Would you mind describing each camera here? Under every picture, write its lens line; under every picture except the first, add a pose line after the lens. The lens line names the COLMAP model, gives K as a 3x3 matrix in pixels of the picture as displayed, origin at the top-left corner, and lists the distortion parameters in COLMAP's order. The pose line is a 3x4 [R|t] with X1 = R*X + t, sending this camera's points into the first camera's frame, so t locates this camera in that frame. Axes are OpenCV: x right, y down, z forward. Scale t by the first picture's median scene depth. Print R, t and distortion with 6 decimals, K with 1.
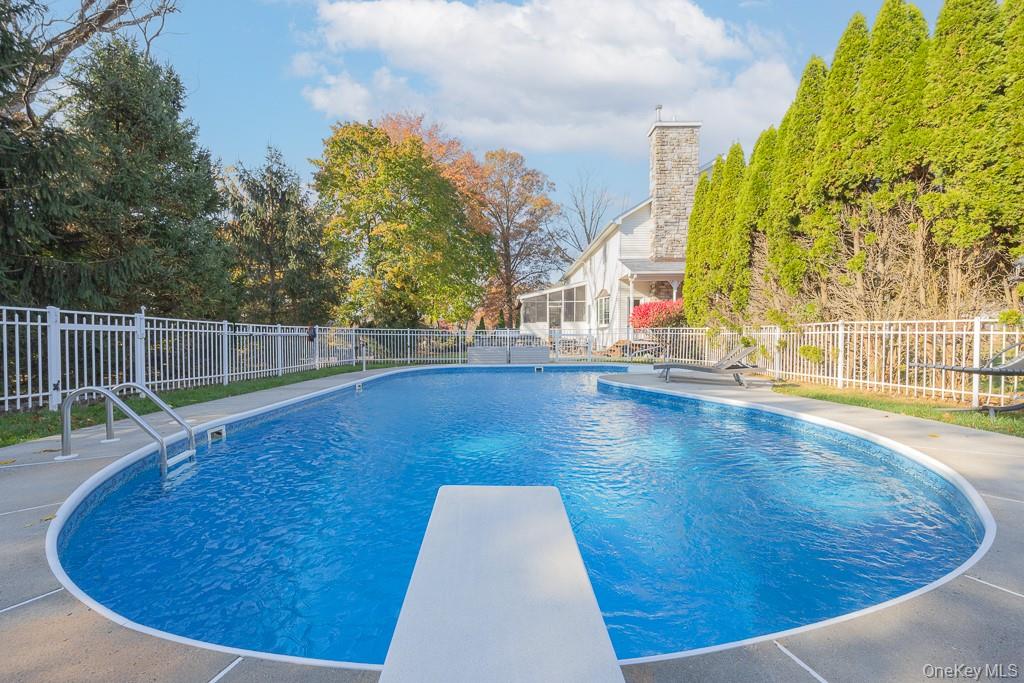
lens RADIAL K [[414.0, 0, 511.8], [0, 414.0, 356.8], [0, 0, 1]] dist [0.000739, -0.004205]
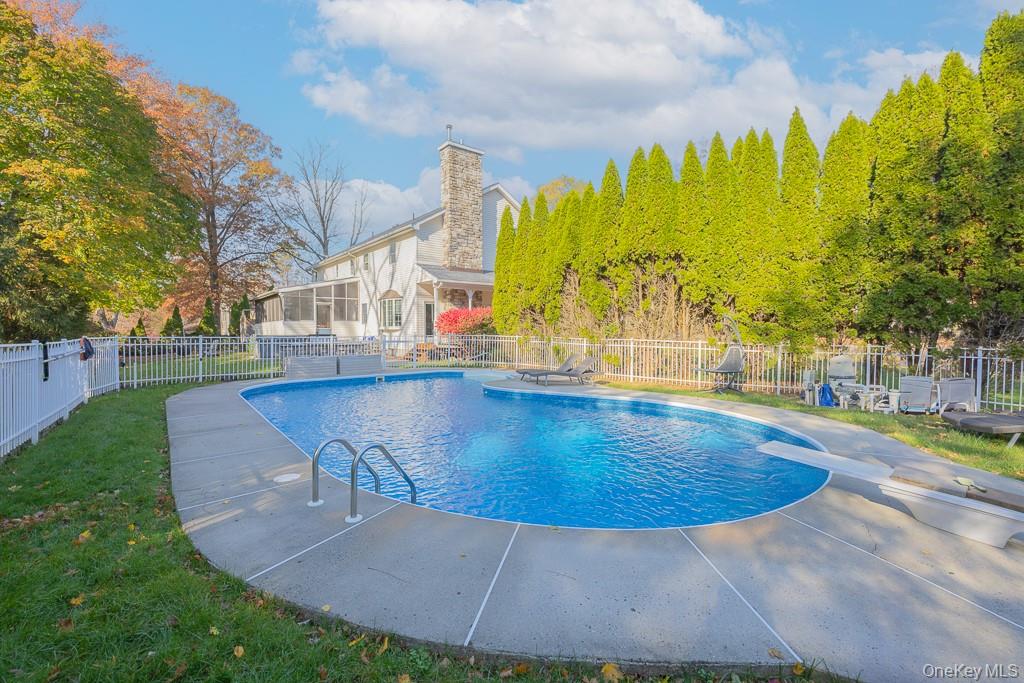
lens RADIAL K [[466.1, 0, 512.0], [0, 466.1, 341.5], [0, 0, 1]] dist [0.000593, -0.000294]
pose [[0.755347, -0.012431, 0.655207, -0.326371], [0.020502, 0.999779, -0.004667, -0.036405], [-0.655004, 0.016958, 0.755435, -0.012374]]
